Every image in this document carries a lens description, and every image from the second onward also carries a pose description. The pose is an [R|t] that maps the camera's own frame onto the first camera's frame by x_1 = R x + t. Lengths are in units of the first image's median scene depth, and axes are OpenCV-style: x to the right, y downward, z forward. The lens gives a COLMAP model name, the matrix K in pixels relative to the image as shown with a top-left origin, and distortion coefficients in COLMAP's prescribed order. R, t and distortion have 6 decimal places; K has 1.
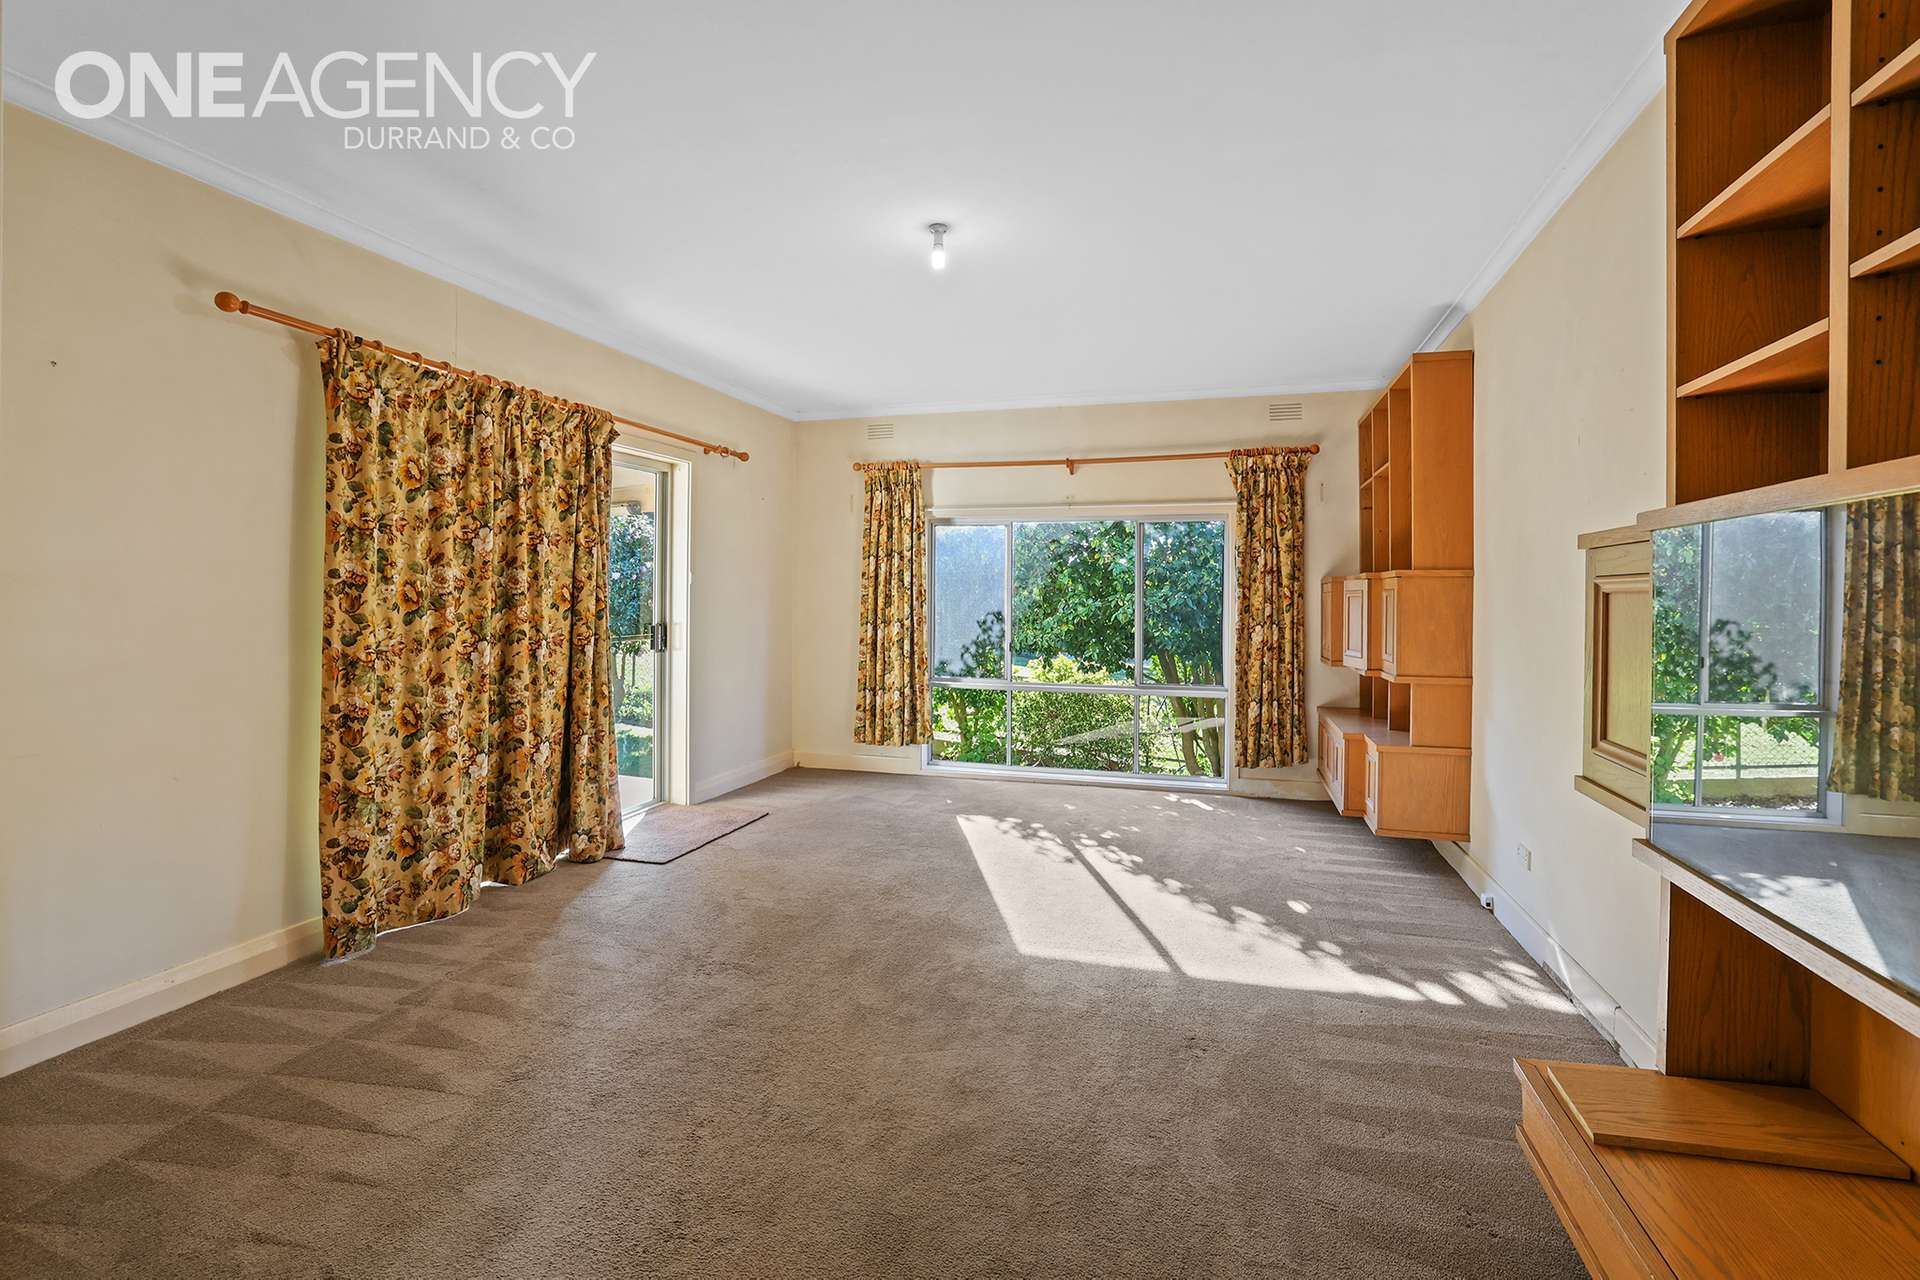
lens RADIAL K [[835.2, 0, 968.5], [0, 835.2, 601.5], [0, 0, 1]] dist [-0.003700, 0.009474]
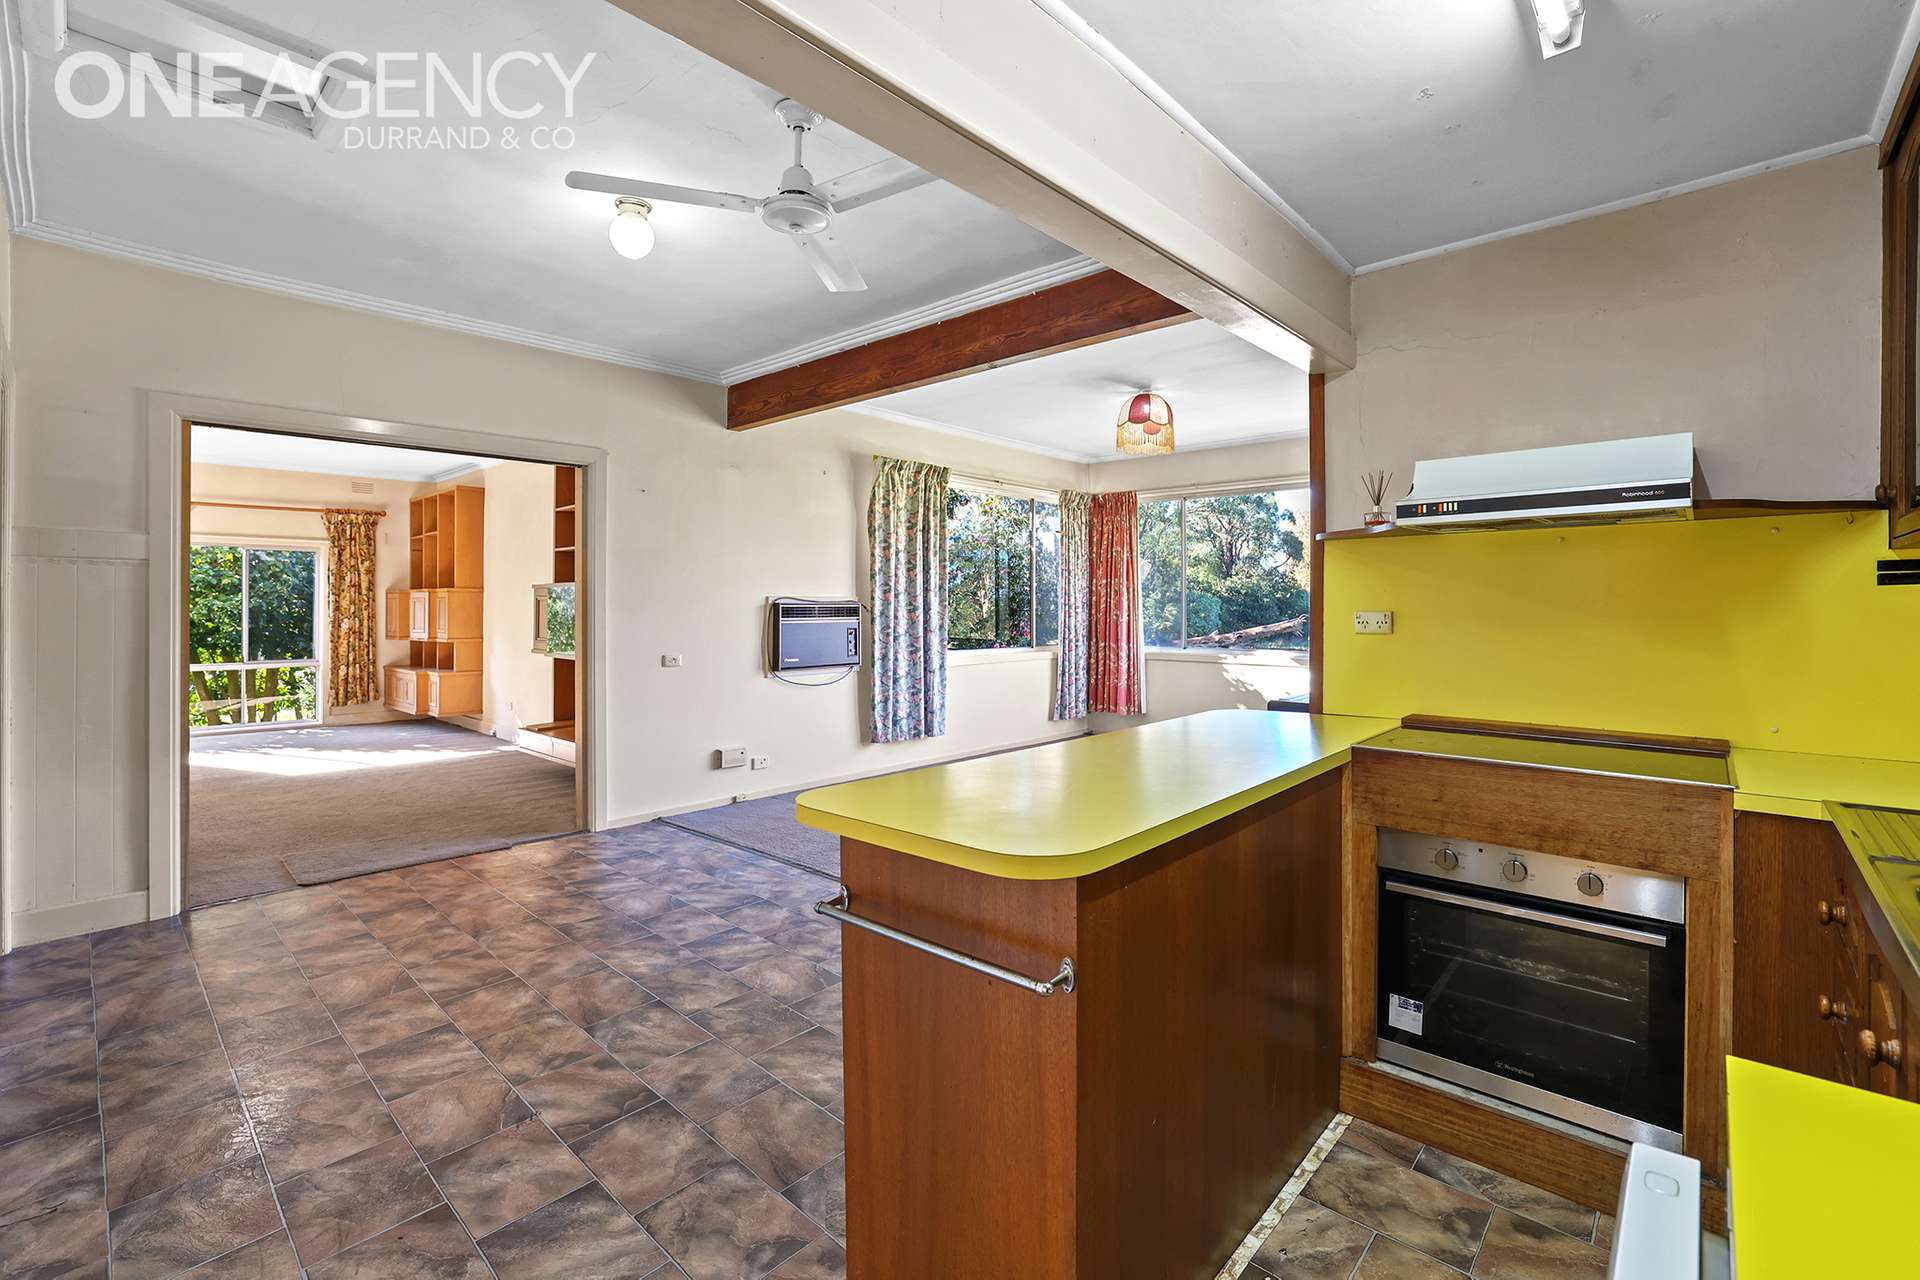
lens RADIAL K [[835.2, 0, 968.5], [0, 835.2, 601.5], [0, 0, 1]] dist [-0.003700, 0.009474]
pose [[0.425157, 0.006554, 0.905096, -0.611099], [-0.000691, 0.999976, -0.006916, 0.006024], [-0.905119, 0.002315, 0.425151, -0.790032]]
